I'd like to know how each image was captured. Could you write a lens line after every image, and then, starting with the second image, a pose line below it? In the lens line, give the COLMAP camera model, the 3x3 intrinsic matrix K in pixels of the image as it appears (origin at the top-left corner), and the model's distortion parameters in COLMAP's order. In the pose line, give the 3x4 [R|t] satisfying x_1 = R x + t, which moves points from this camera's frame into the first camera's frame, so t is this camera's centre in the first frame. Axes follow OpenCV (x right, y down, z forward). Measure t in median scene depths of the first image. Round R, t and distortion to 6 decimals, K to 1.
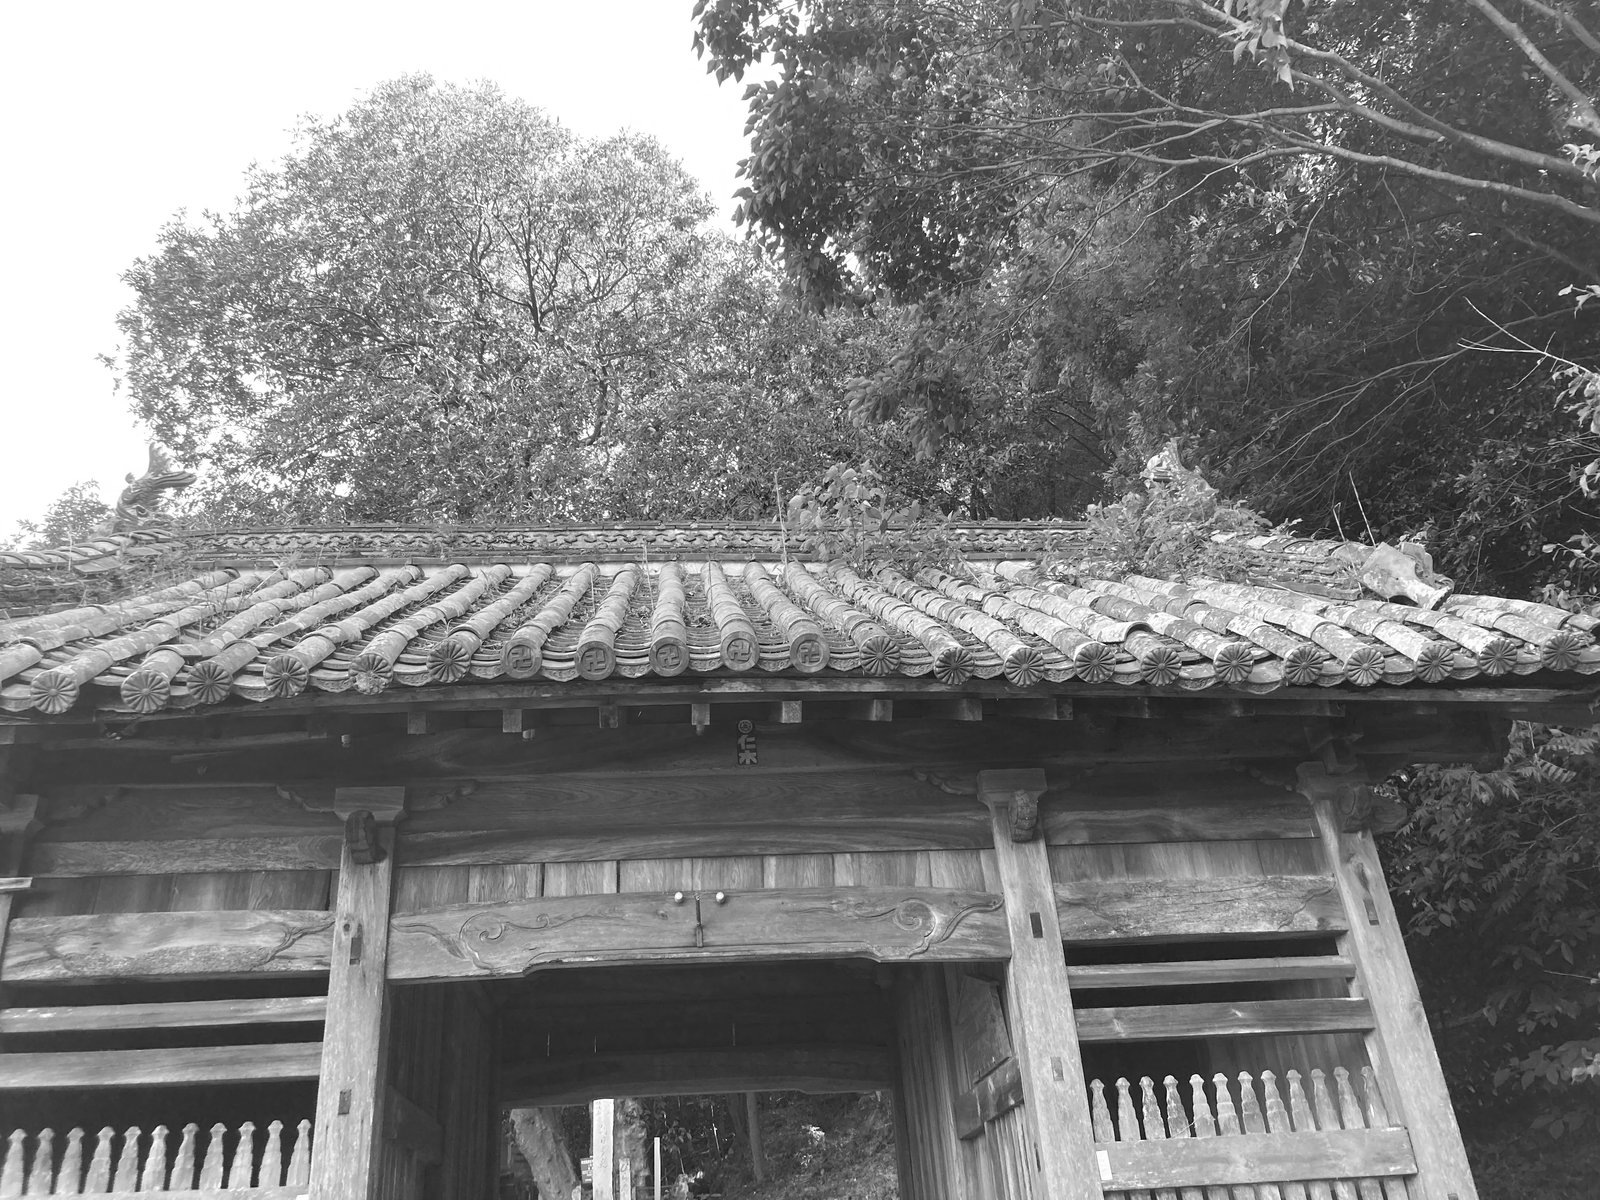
lens RADIAL K [[1289.7, 0, 796.3], [0, 1289.7, 587.1], [0, 0, 1]] dist [0.017353, -0.020412]
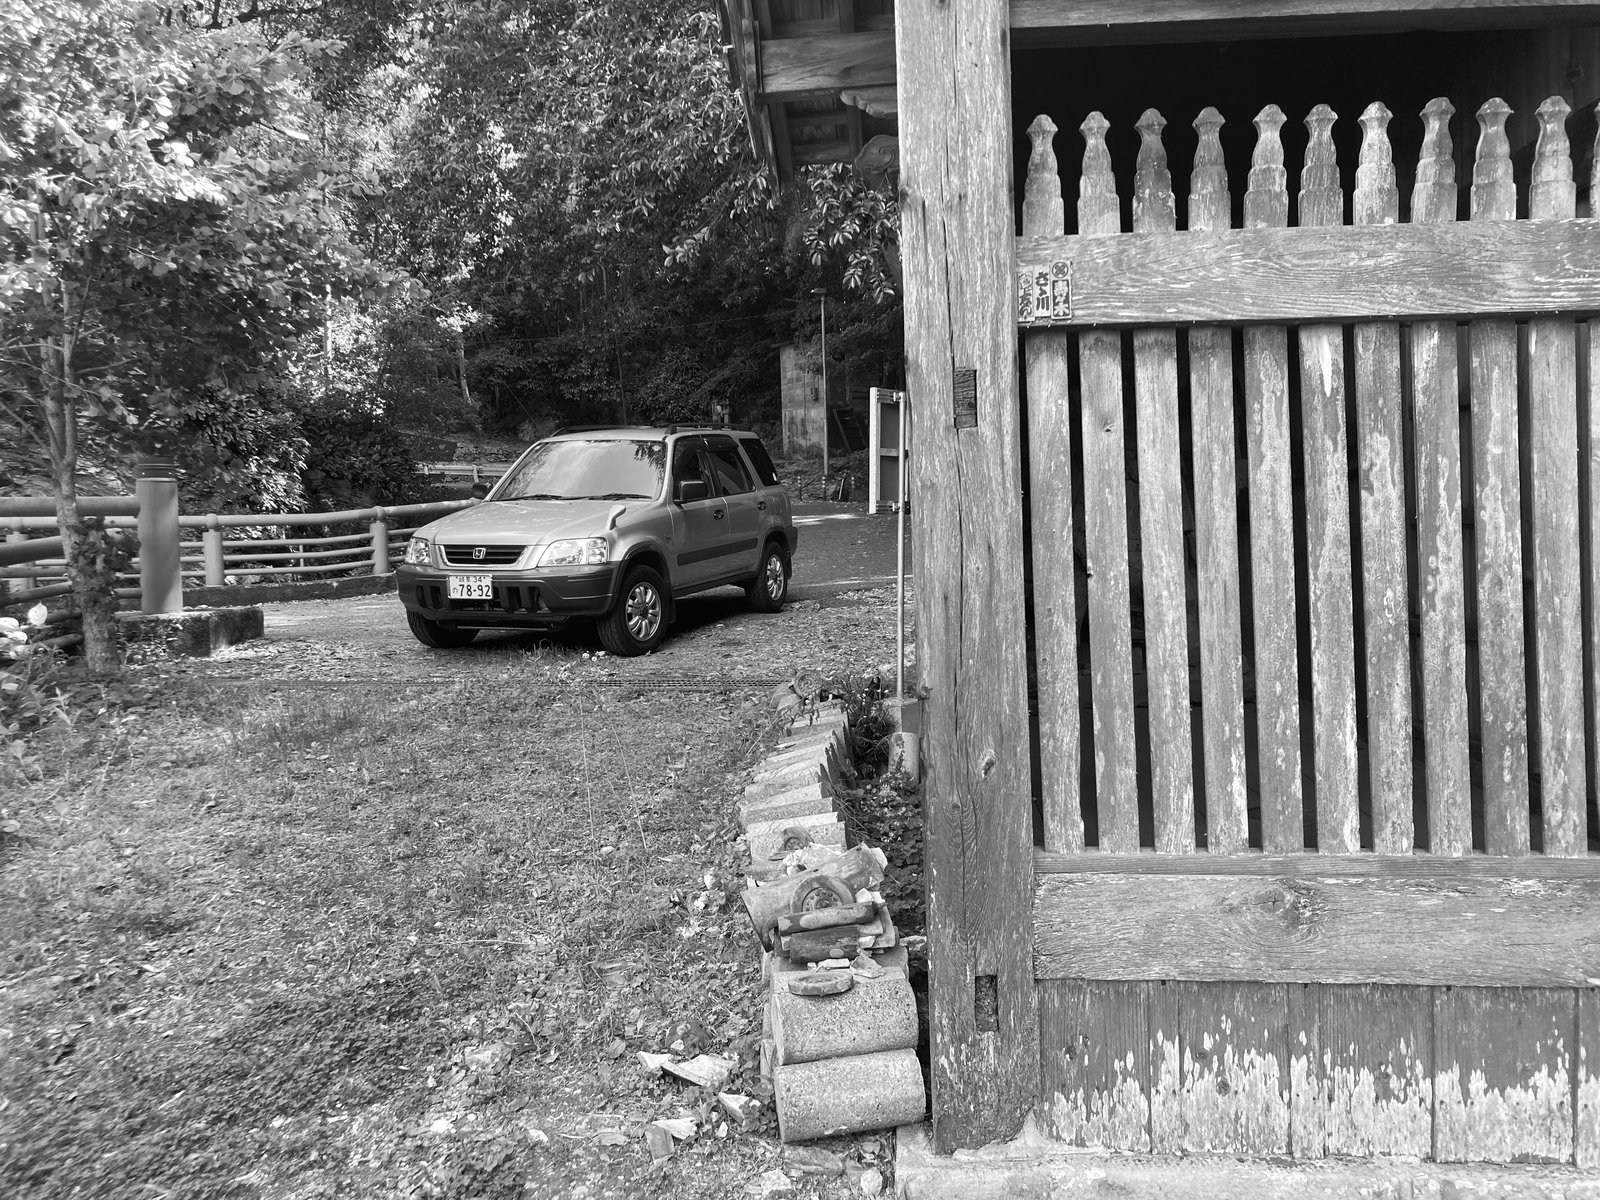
lens RADIAL K [[1289.7, 0, 796.3], [0, 1289.7, 587.1], [0, 0, 1]] dist [0.017353, -0.020412]
pose [[0.984043, 0.046867, -0.171648, -0.570940], [0.050206, 0.852352, 0.520553, 0.283409], [0.170701, -0.520864, 0.836398, 0.421237]]
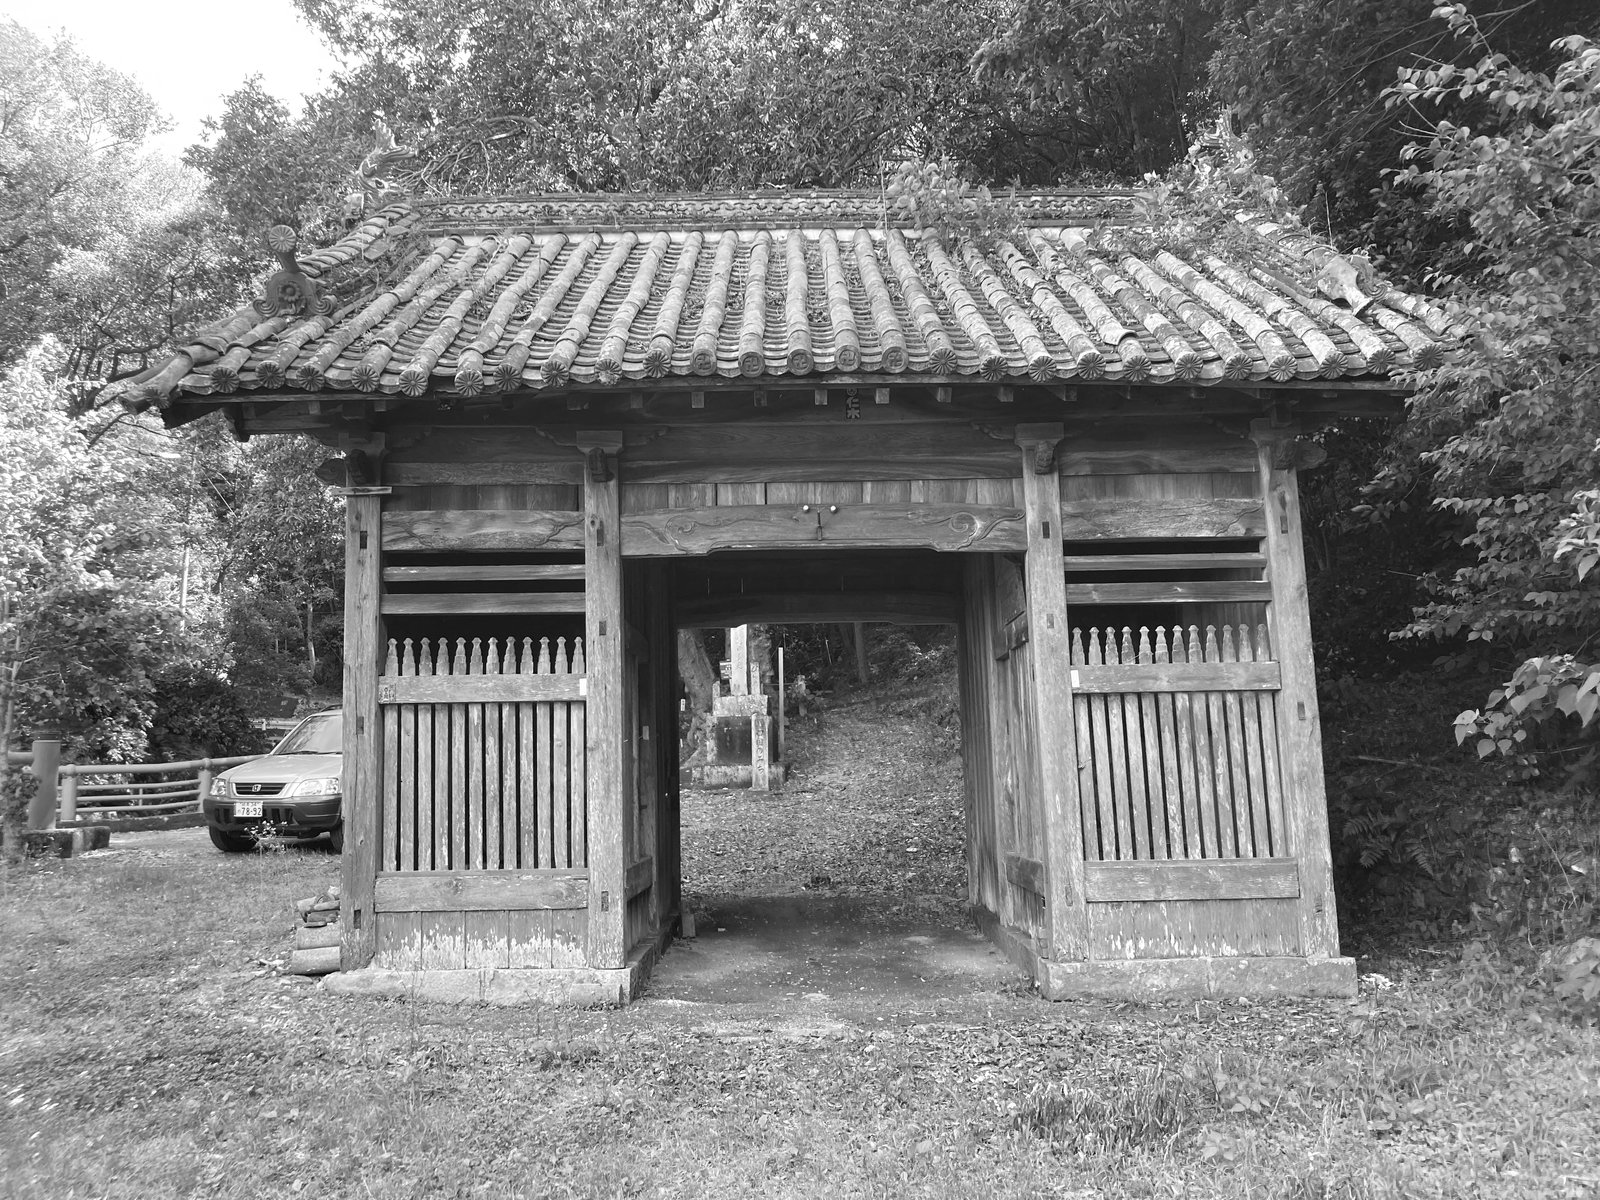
lens RADIAL K [[1289.7, 0, 796.3], [0, 1289.7, 587.1], [0, 0, 1]] dist [0.017353, -0.020412]
pose [[0.996285, 0.026964, -0.081786, 0.023324], [0.003272, 0.937181, 0.348829, -0.198598], [0.086054, -0.347801, 0.933611, -0.439714]]
